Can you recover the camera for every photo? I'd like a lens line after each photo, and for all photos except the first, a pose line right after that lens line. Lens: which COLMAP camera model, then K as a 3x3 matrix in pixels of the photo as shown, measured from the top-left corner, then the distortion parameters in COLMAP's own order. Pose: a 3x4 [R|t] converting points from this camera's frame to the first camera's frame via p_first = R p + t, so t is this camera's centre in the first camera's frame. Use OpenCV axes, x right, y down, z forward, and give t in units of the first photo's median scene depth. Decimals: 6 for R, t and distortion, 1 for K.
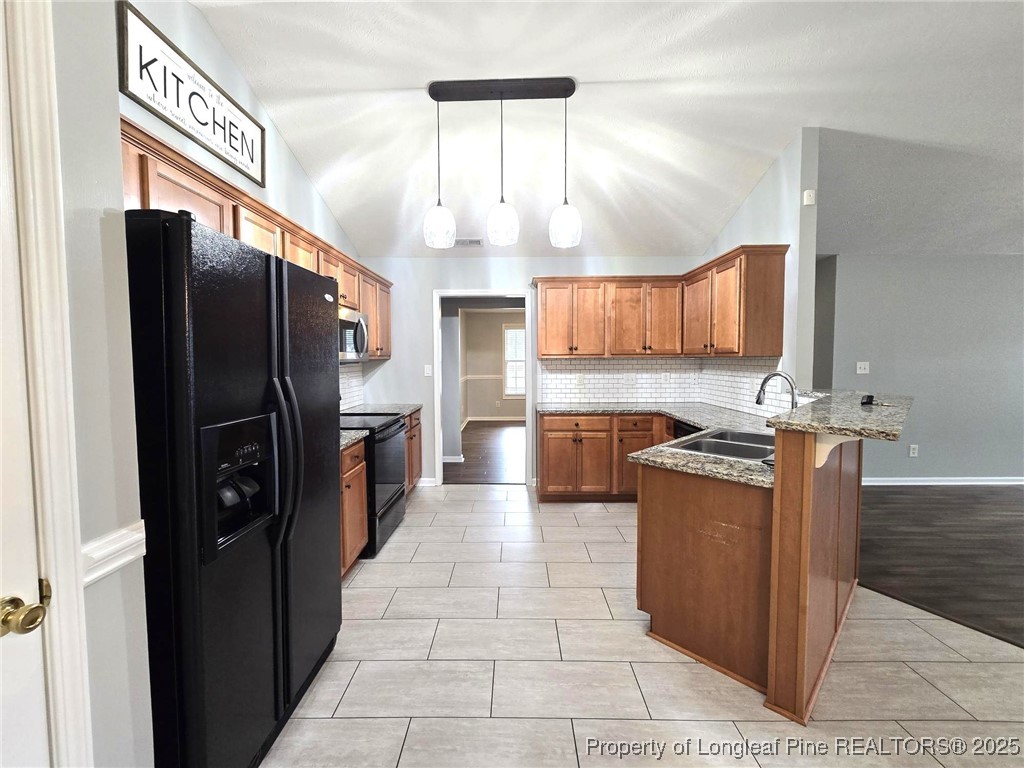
lens RADIAL K [[420.9, 0, 509.5], [0, 420.9, 379.3], [0, 0, 1]] dist [-0.005576, 0.001022]
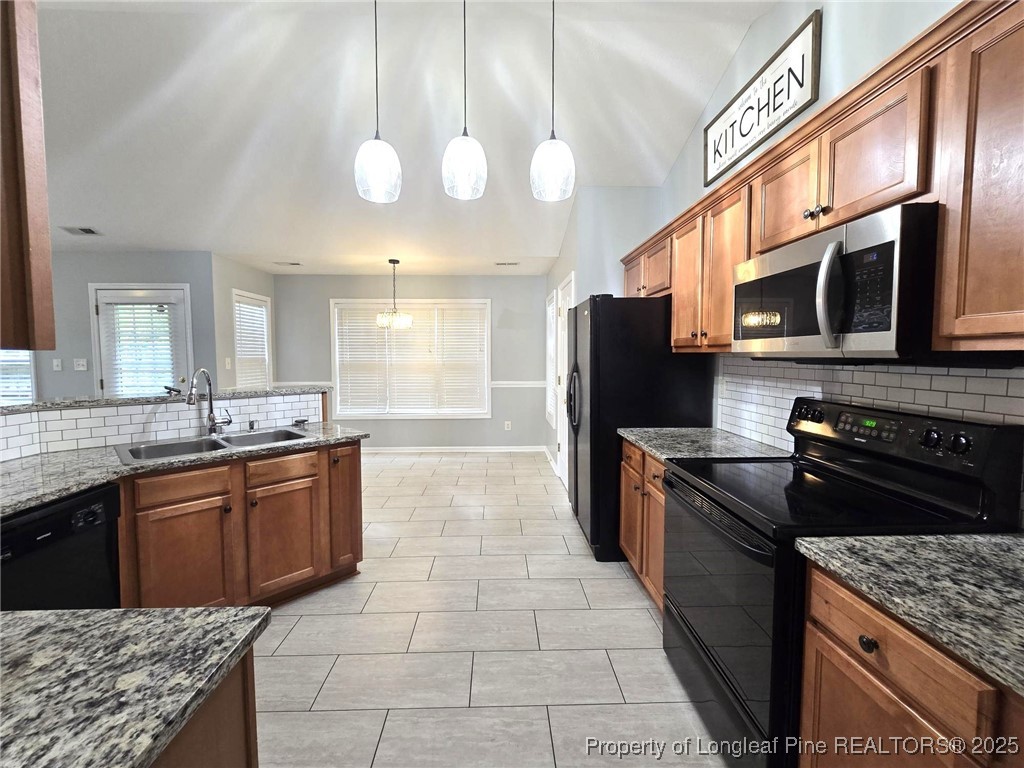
lens RADIAL K [[420.9, 0, 509.3], [0, 420.9, 379.2], [0, 0, 1]] dist [-0.005576, 0.001022]
pose [[-0.998999, 0.009930, -0.043627, -0.044779], [0.005121, 0.994032, 0.108971, -0.066038], [0.044448, 0.108639, -0.993087, 1.369612]]
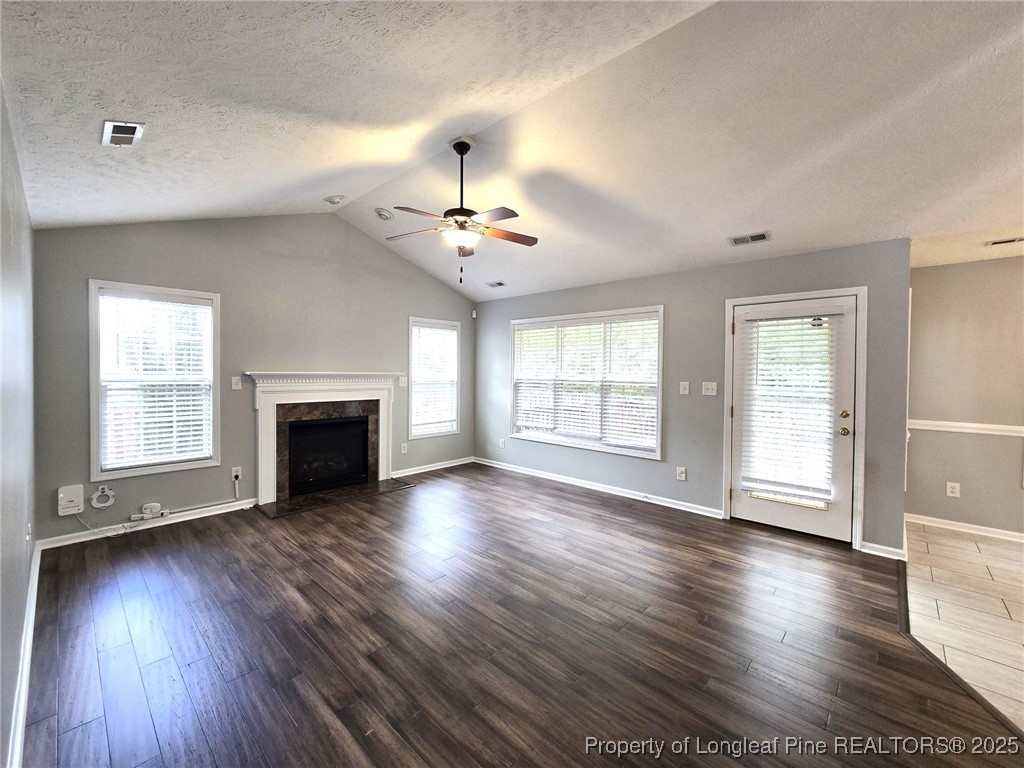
lens RADIAL K [[420.9, 0, 508.3], [0, 420.9, 380.2], [0, 0, 1]] dist [-0.005576, 0.001022]
pose [[-0.741875, -0.018064, 0.670294, 0.868538], [0.026180, 0.998095, 0.055874, -0.083481], [-0.670026, 0.059000, -0.739989, 1.292024]]
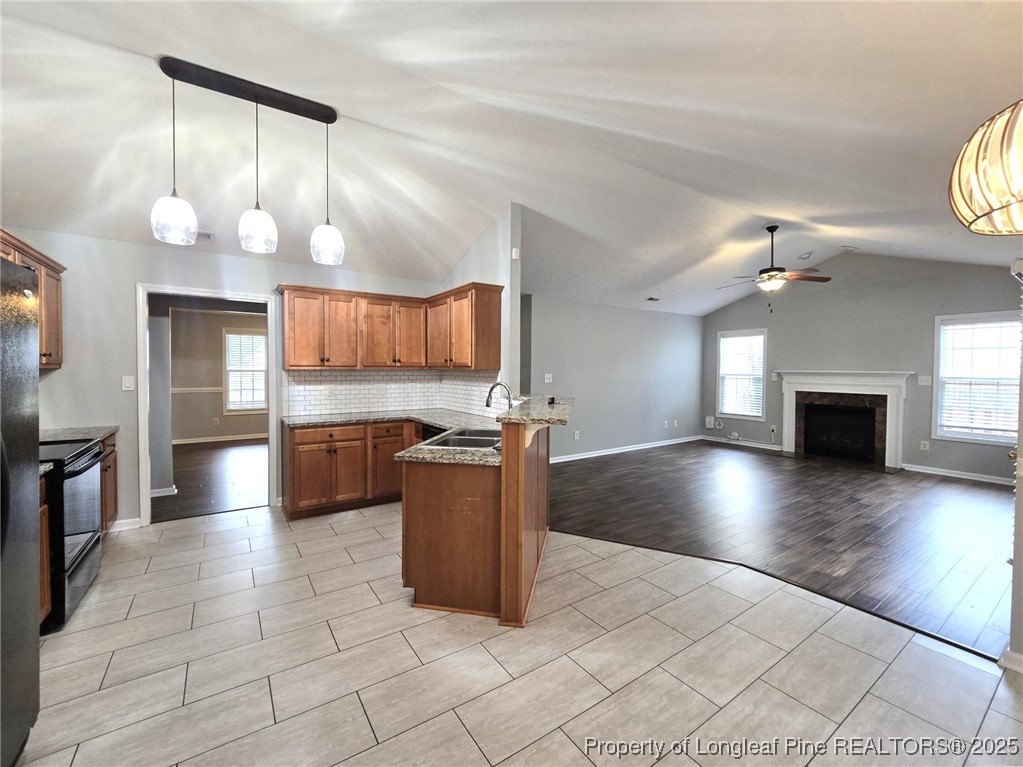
lens RADIAL K [[420.5, 0, 510.2], [0, 420.5, 380.0], [0, 0, 1]] dist [-0.005576, 0.001022]
pose [[0.819495, -0.005335, 0.573061, -0.073451], [0.017977, 0.999704, -0.016400, -0.001104], [-0.572804, 0.023742, 0.819348, -0.085033]]
